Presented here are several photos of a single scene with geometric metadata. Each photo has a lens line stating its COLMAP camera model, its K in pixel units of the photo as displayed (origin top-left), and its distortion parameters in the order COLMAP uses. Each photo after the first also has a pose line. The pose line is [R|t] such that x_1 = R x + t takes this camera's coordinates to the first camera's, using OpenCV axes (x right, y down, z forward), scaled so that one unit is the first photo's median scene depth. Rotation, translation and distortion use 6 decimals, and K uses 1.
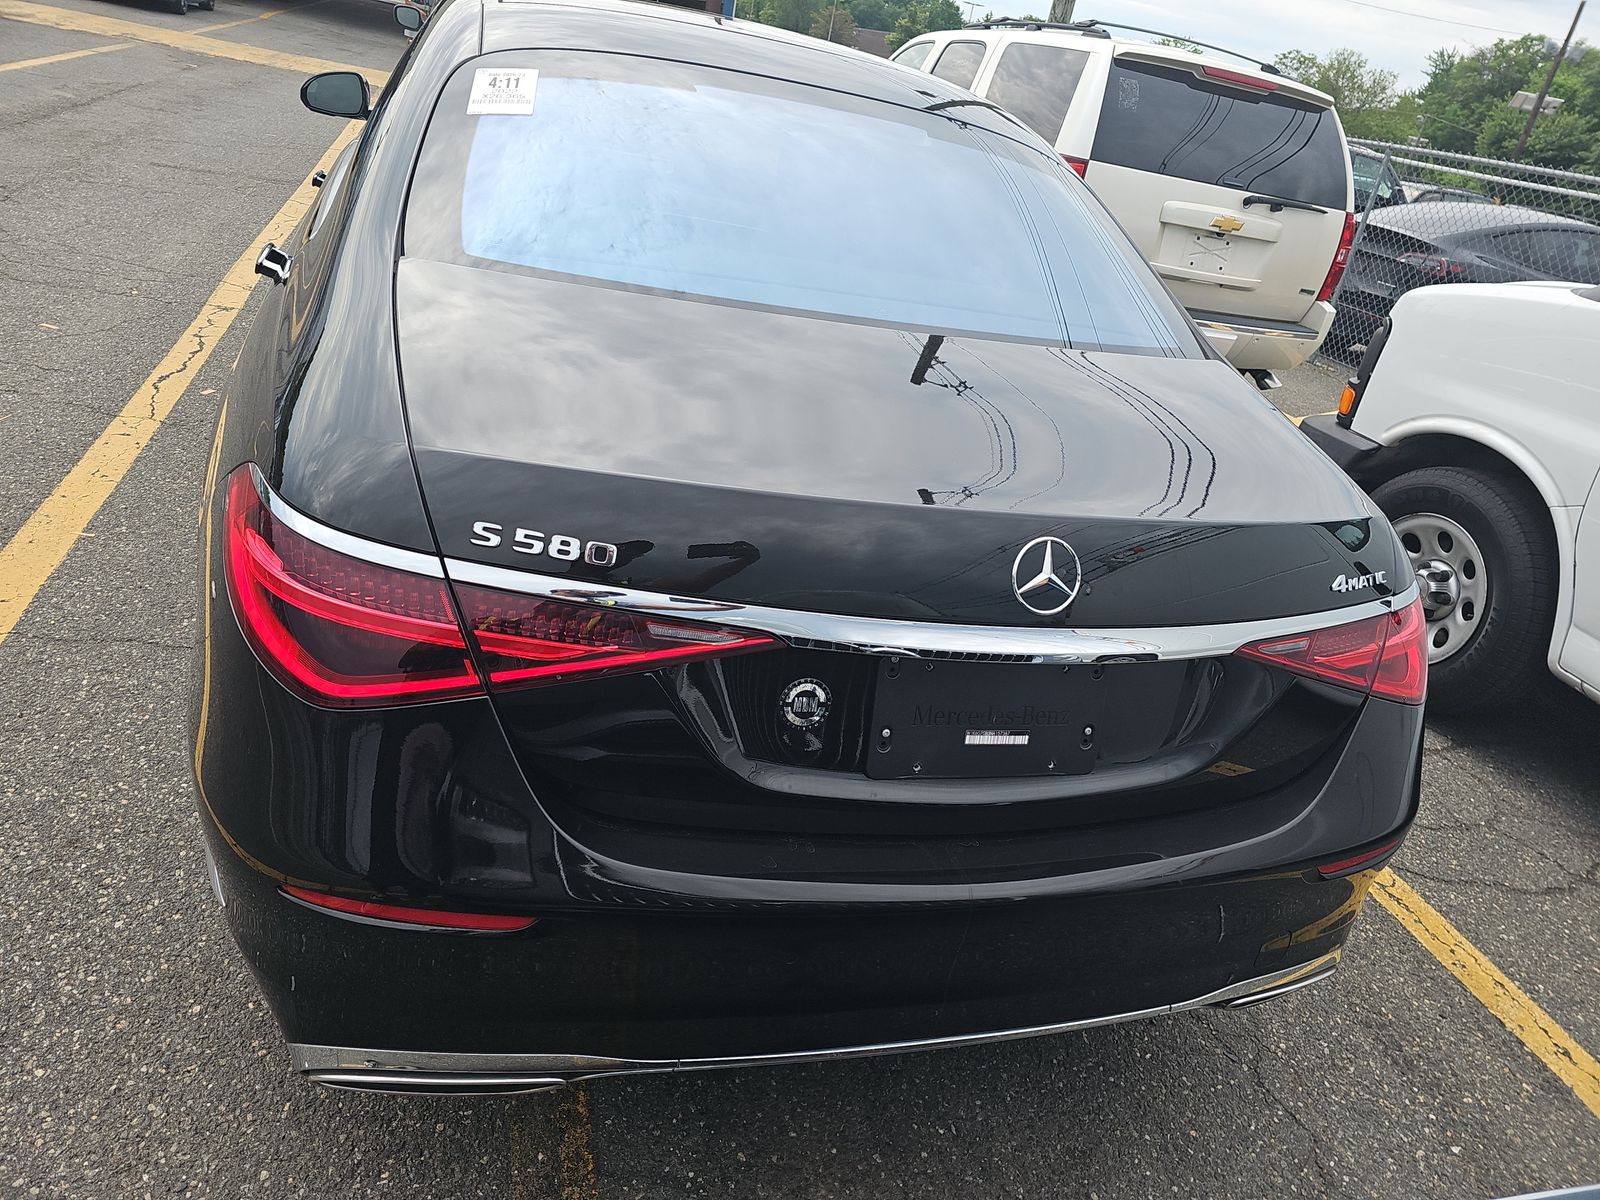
lens RADIAL K [[1060.7, 0, 803.5], [0, 1060.7, 596.0], [0, 0, 1]] dist [0.018673, -0.017553]
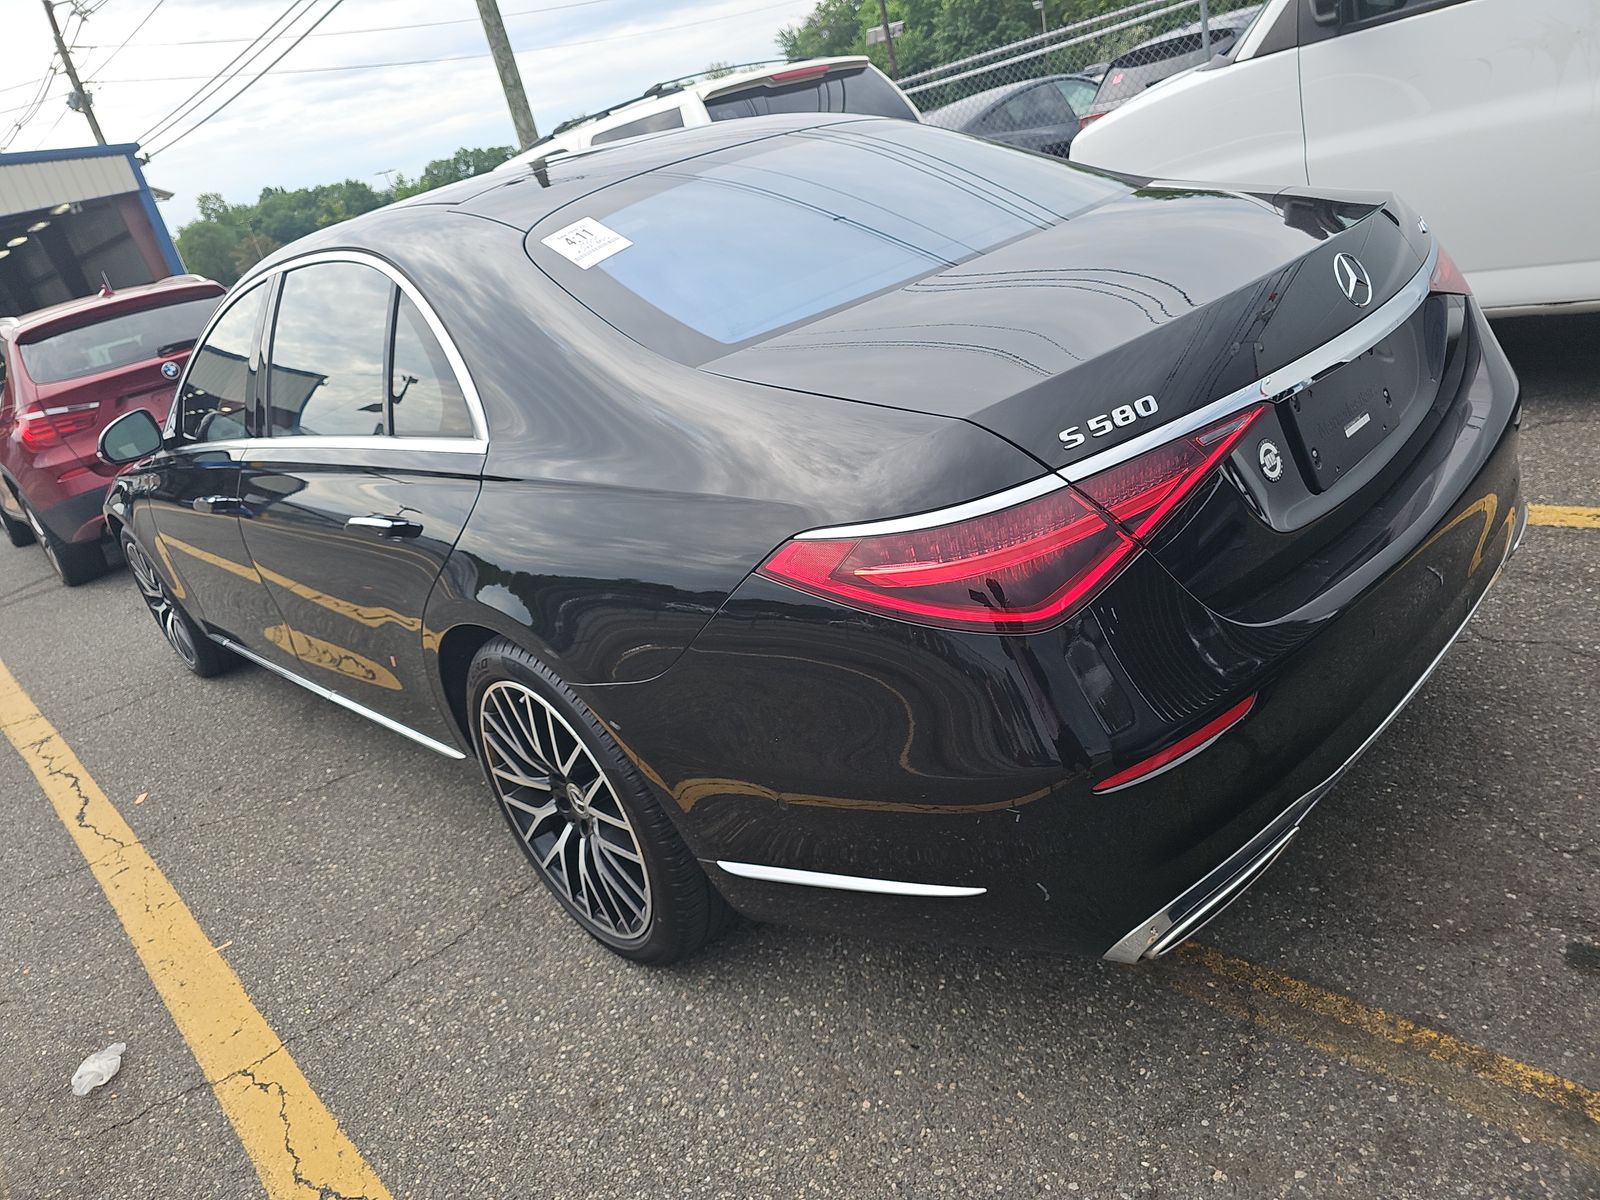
lens RADIAL K [[1060.7, 0, 806.8], [0, 1060.7, 594.8], [0, 0, 1]] dist [0.018673, -0.017553]
pose [[0.797785, -0.535947, 0.276224, -0.364482], [0.557490, 0.830183, 0.000641, -0.029631], [-0.229660, 0.153481, 0.961093, -0.025721]]
